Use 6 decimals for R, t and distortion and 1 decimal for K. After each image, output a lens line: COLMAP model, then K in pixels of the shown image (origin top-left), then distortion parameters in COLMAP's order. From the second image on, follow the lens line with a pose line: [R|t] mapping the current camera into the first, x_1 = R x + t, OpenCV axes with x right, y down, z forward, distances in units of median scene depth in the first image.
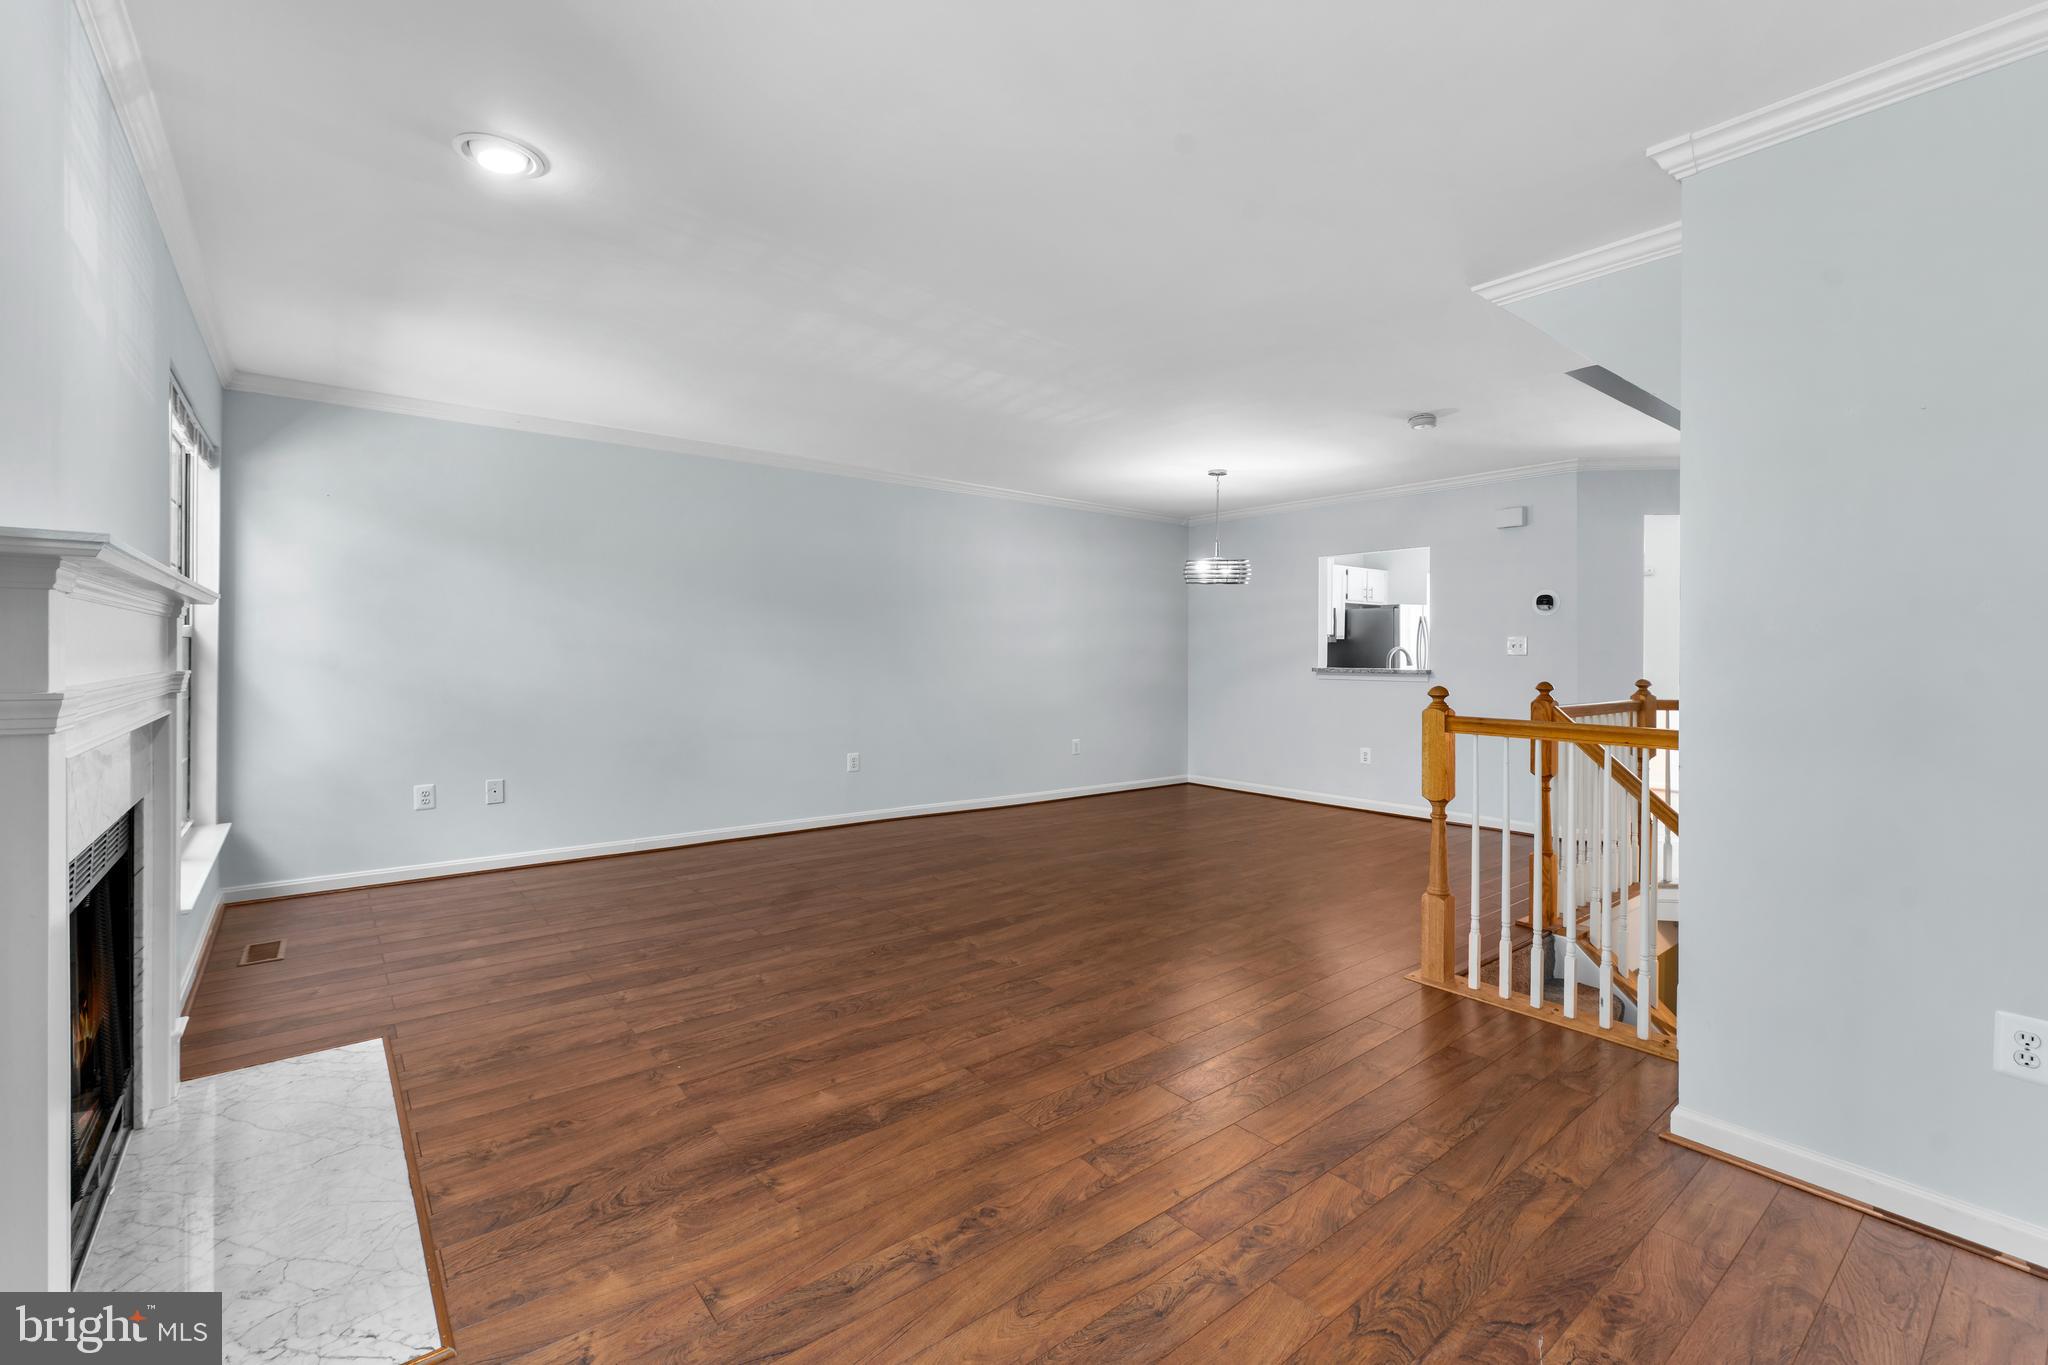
lens RADIAL K [[888.2, 0, 1033.6], [0, 888.2, 654.8], [0, 0, 1]] dist [0.001488, 0.000117]
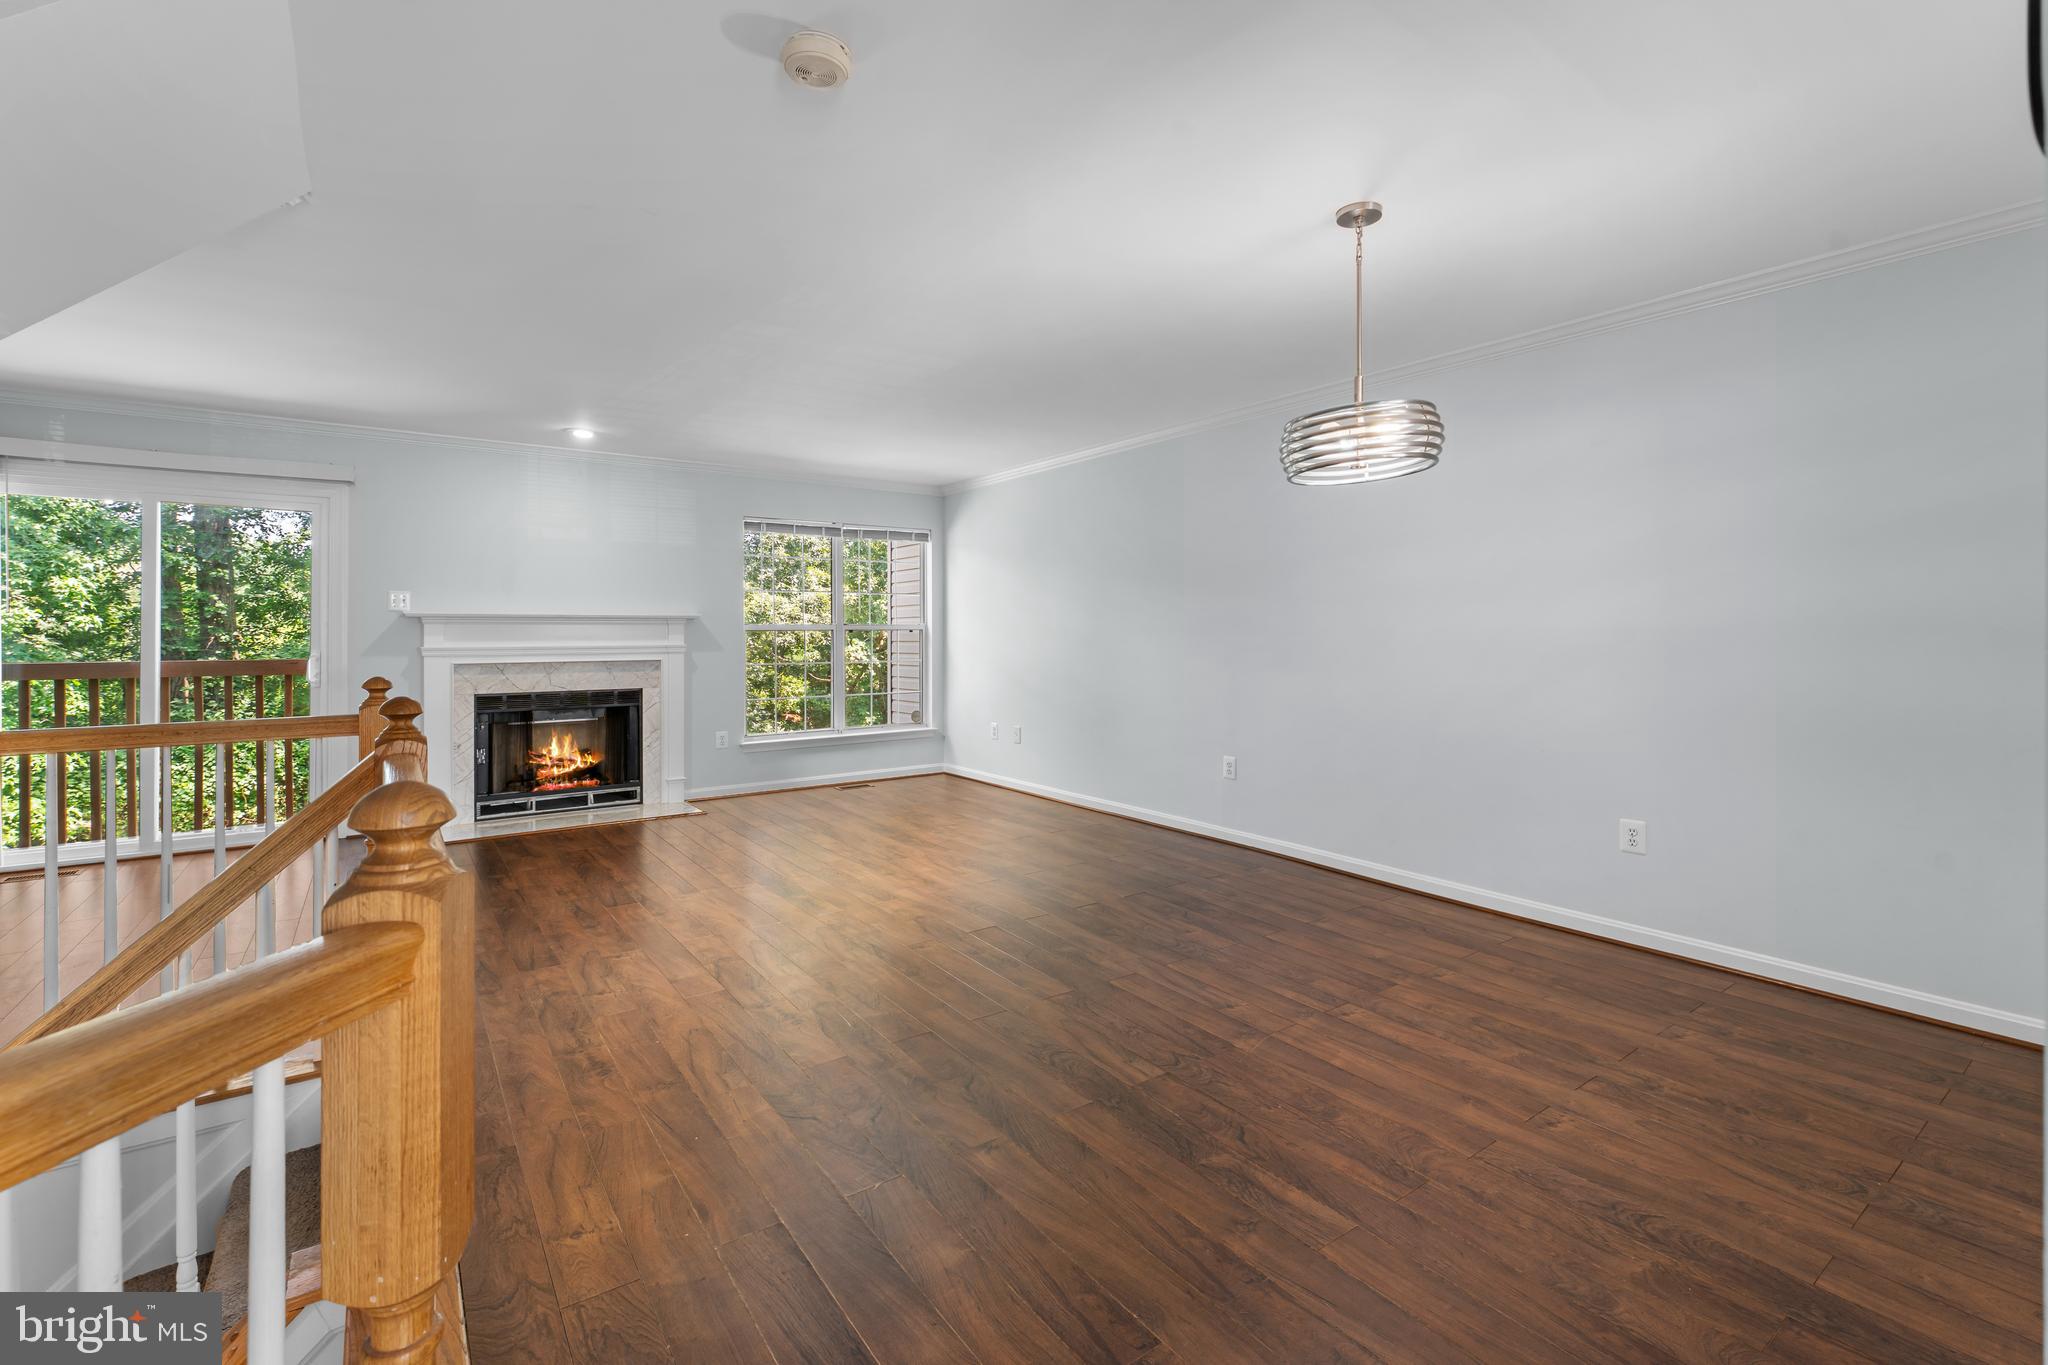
lens RADIAL K [[888.2, 0, 1033.6], [0, 888.2, 654.8], [0, 0, 1]] dist [0.001488, 0.000117]
pose [[-0.062244, 0.007655, -0.998032, 0.775779], [0.004111, 0.999964, 0.007413, -0.000015], [0.998053, -0.003642, -0.062273, 0.938044]]
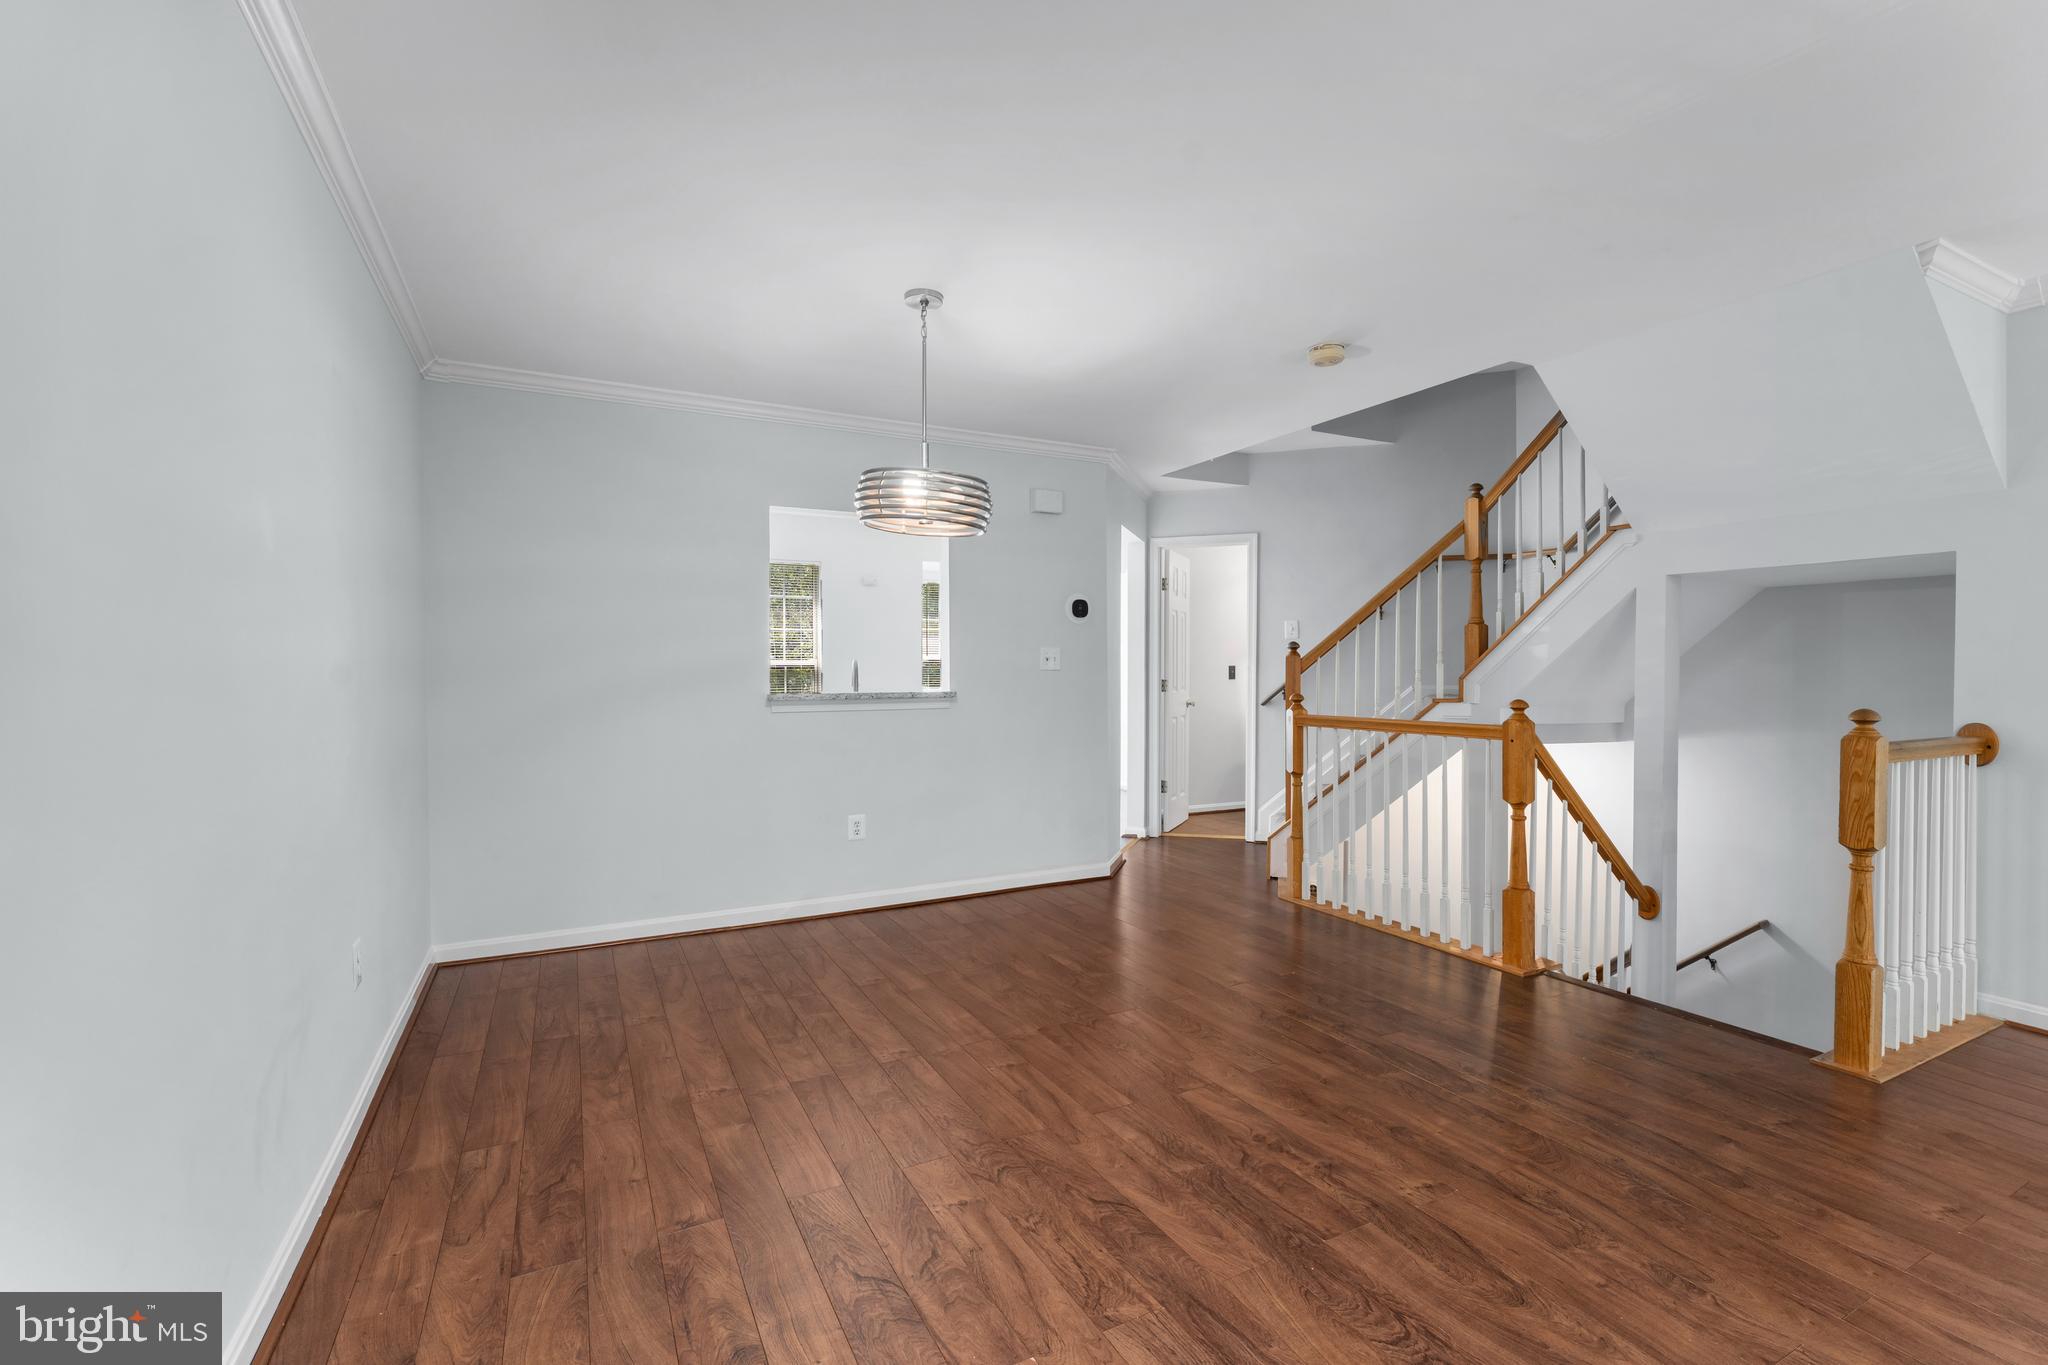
lens RADIAL K [[888.2, 0, 1033.6], [0, 888.2, 654.8], [0, 0, 1]] dist [0.001488, 0.000117]
pose [[0.198892, 0.000670, 0.980021, -1.834815], [0.000185, 1.000000, -0.000722, -0.040780], [-0.980021, 0.000325, 0.198892, 0.864048]]
